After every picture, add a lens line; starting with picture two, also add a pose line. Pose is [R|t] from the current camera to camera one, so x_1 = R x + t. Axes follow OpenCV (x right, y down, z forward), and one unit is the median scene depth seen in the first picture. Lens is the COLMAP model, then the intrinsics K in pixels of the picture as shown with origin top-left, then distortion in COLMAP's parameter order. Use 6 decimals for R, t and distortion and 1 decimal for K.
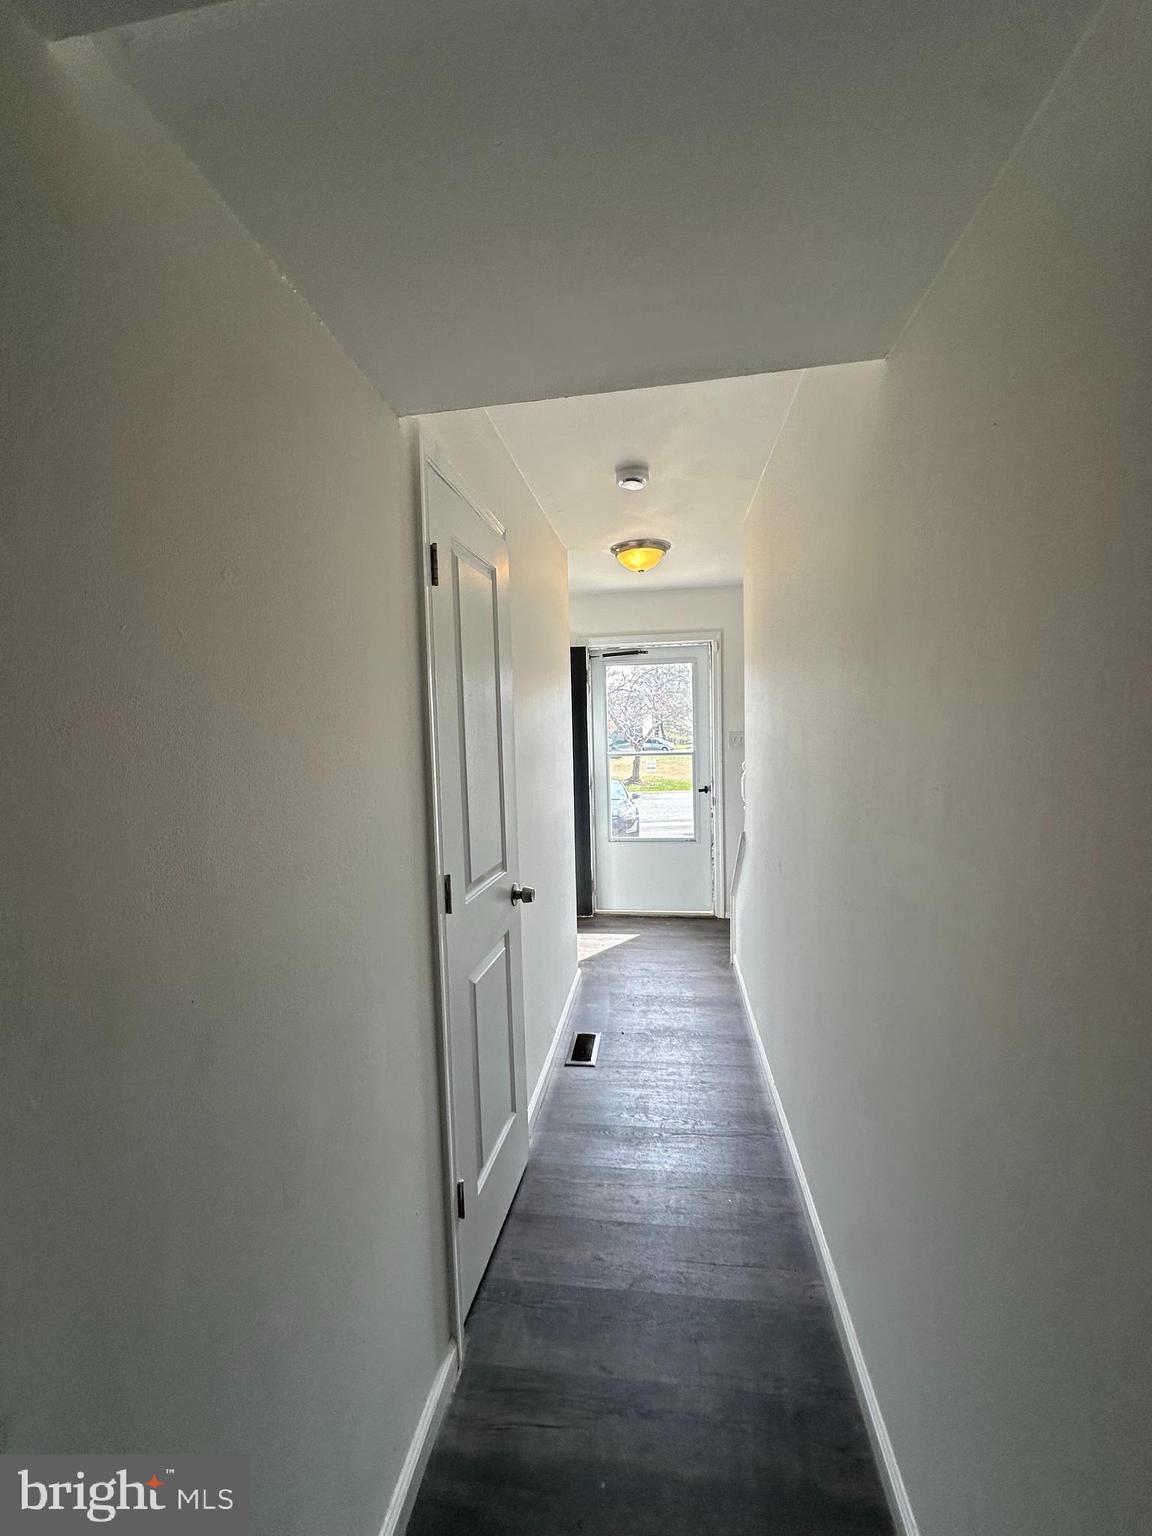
lens RADIAL K [[613.6, 0, 576.8], [0, 613.6, 769.2], [0, 0, 1]] dist [-0.004915, 0.001265]
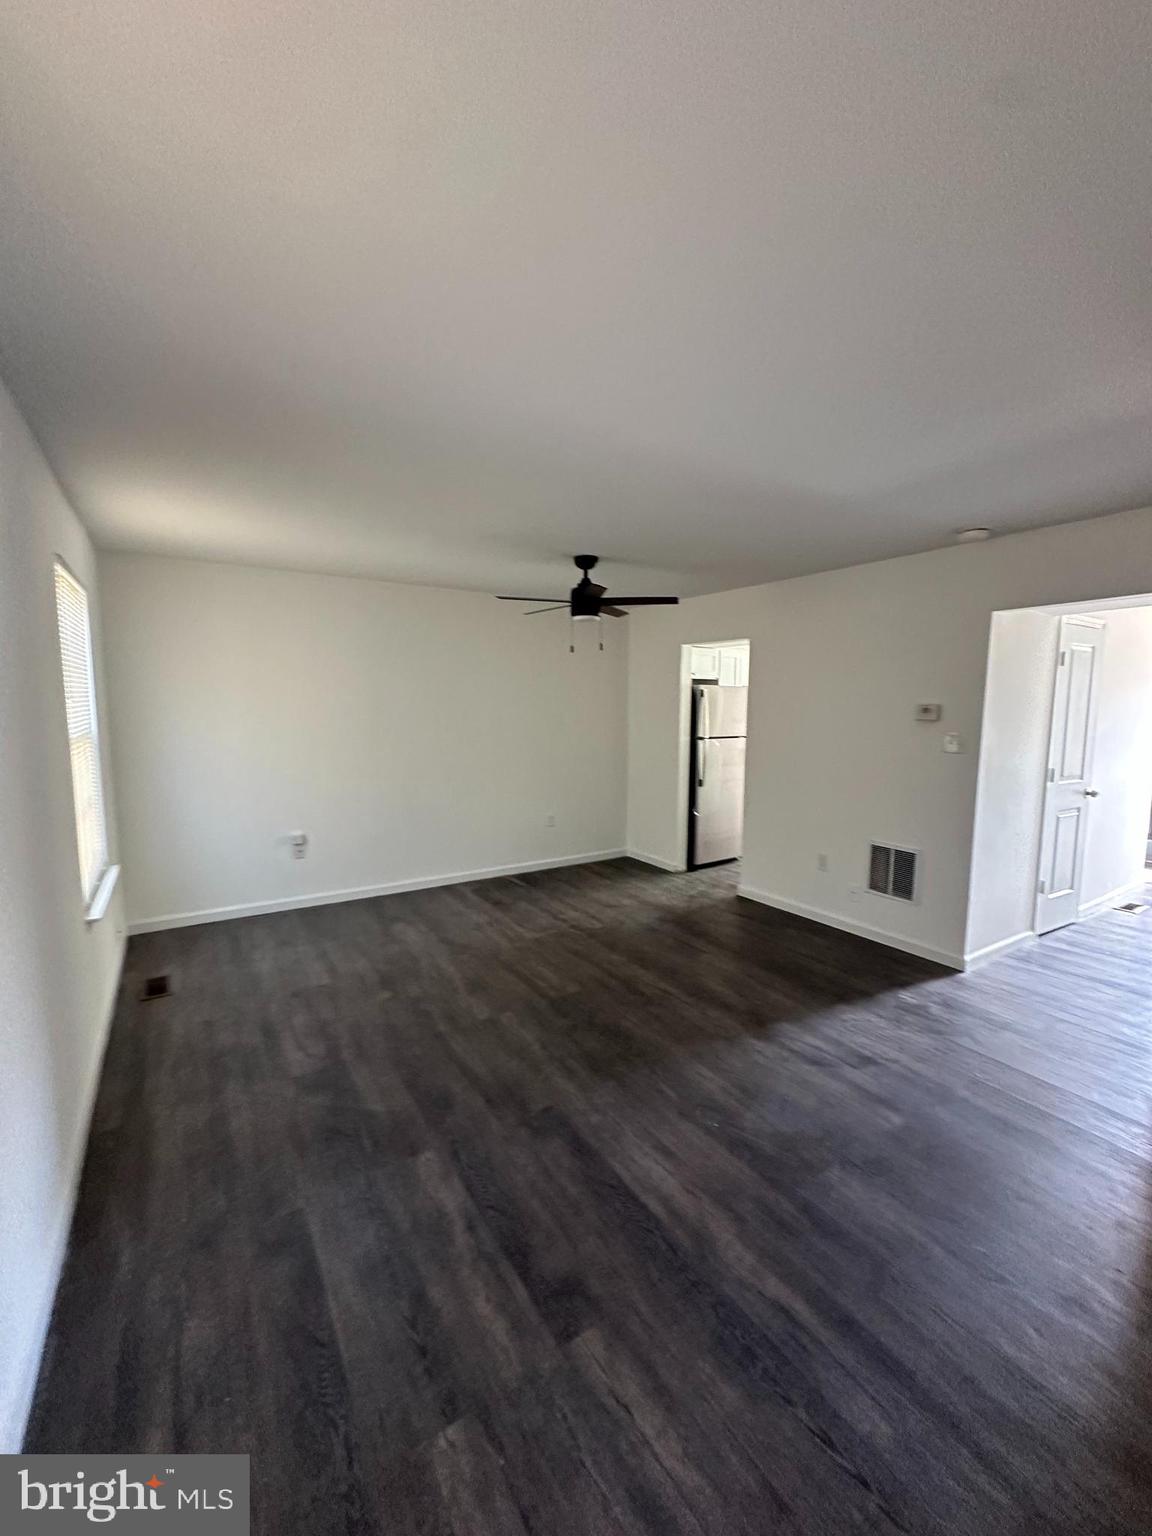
lens RADIAL K [[613.6, 0, 576.8], [0, 613.6, 769.2], [0, 0, 1]] dist [-0.004915, 0.001265]
pose [[0.656397, 0.113795, -0.745784, 0.336412], [-0.071027, 0.993489, 0.089077, 0.060235], [0.751064, -0.005499, 0.660206, -1.871039]]
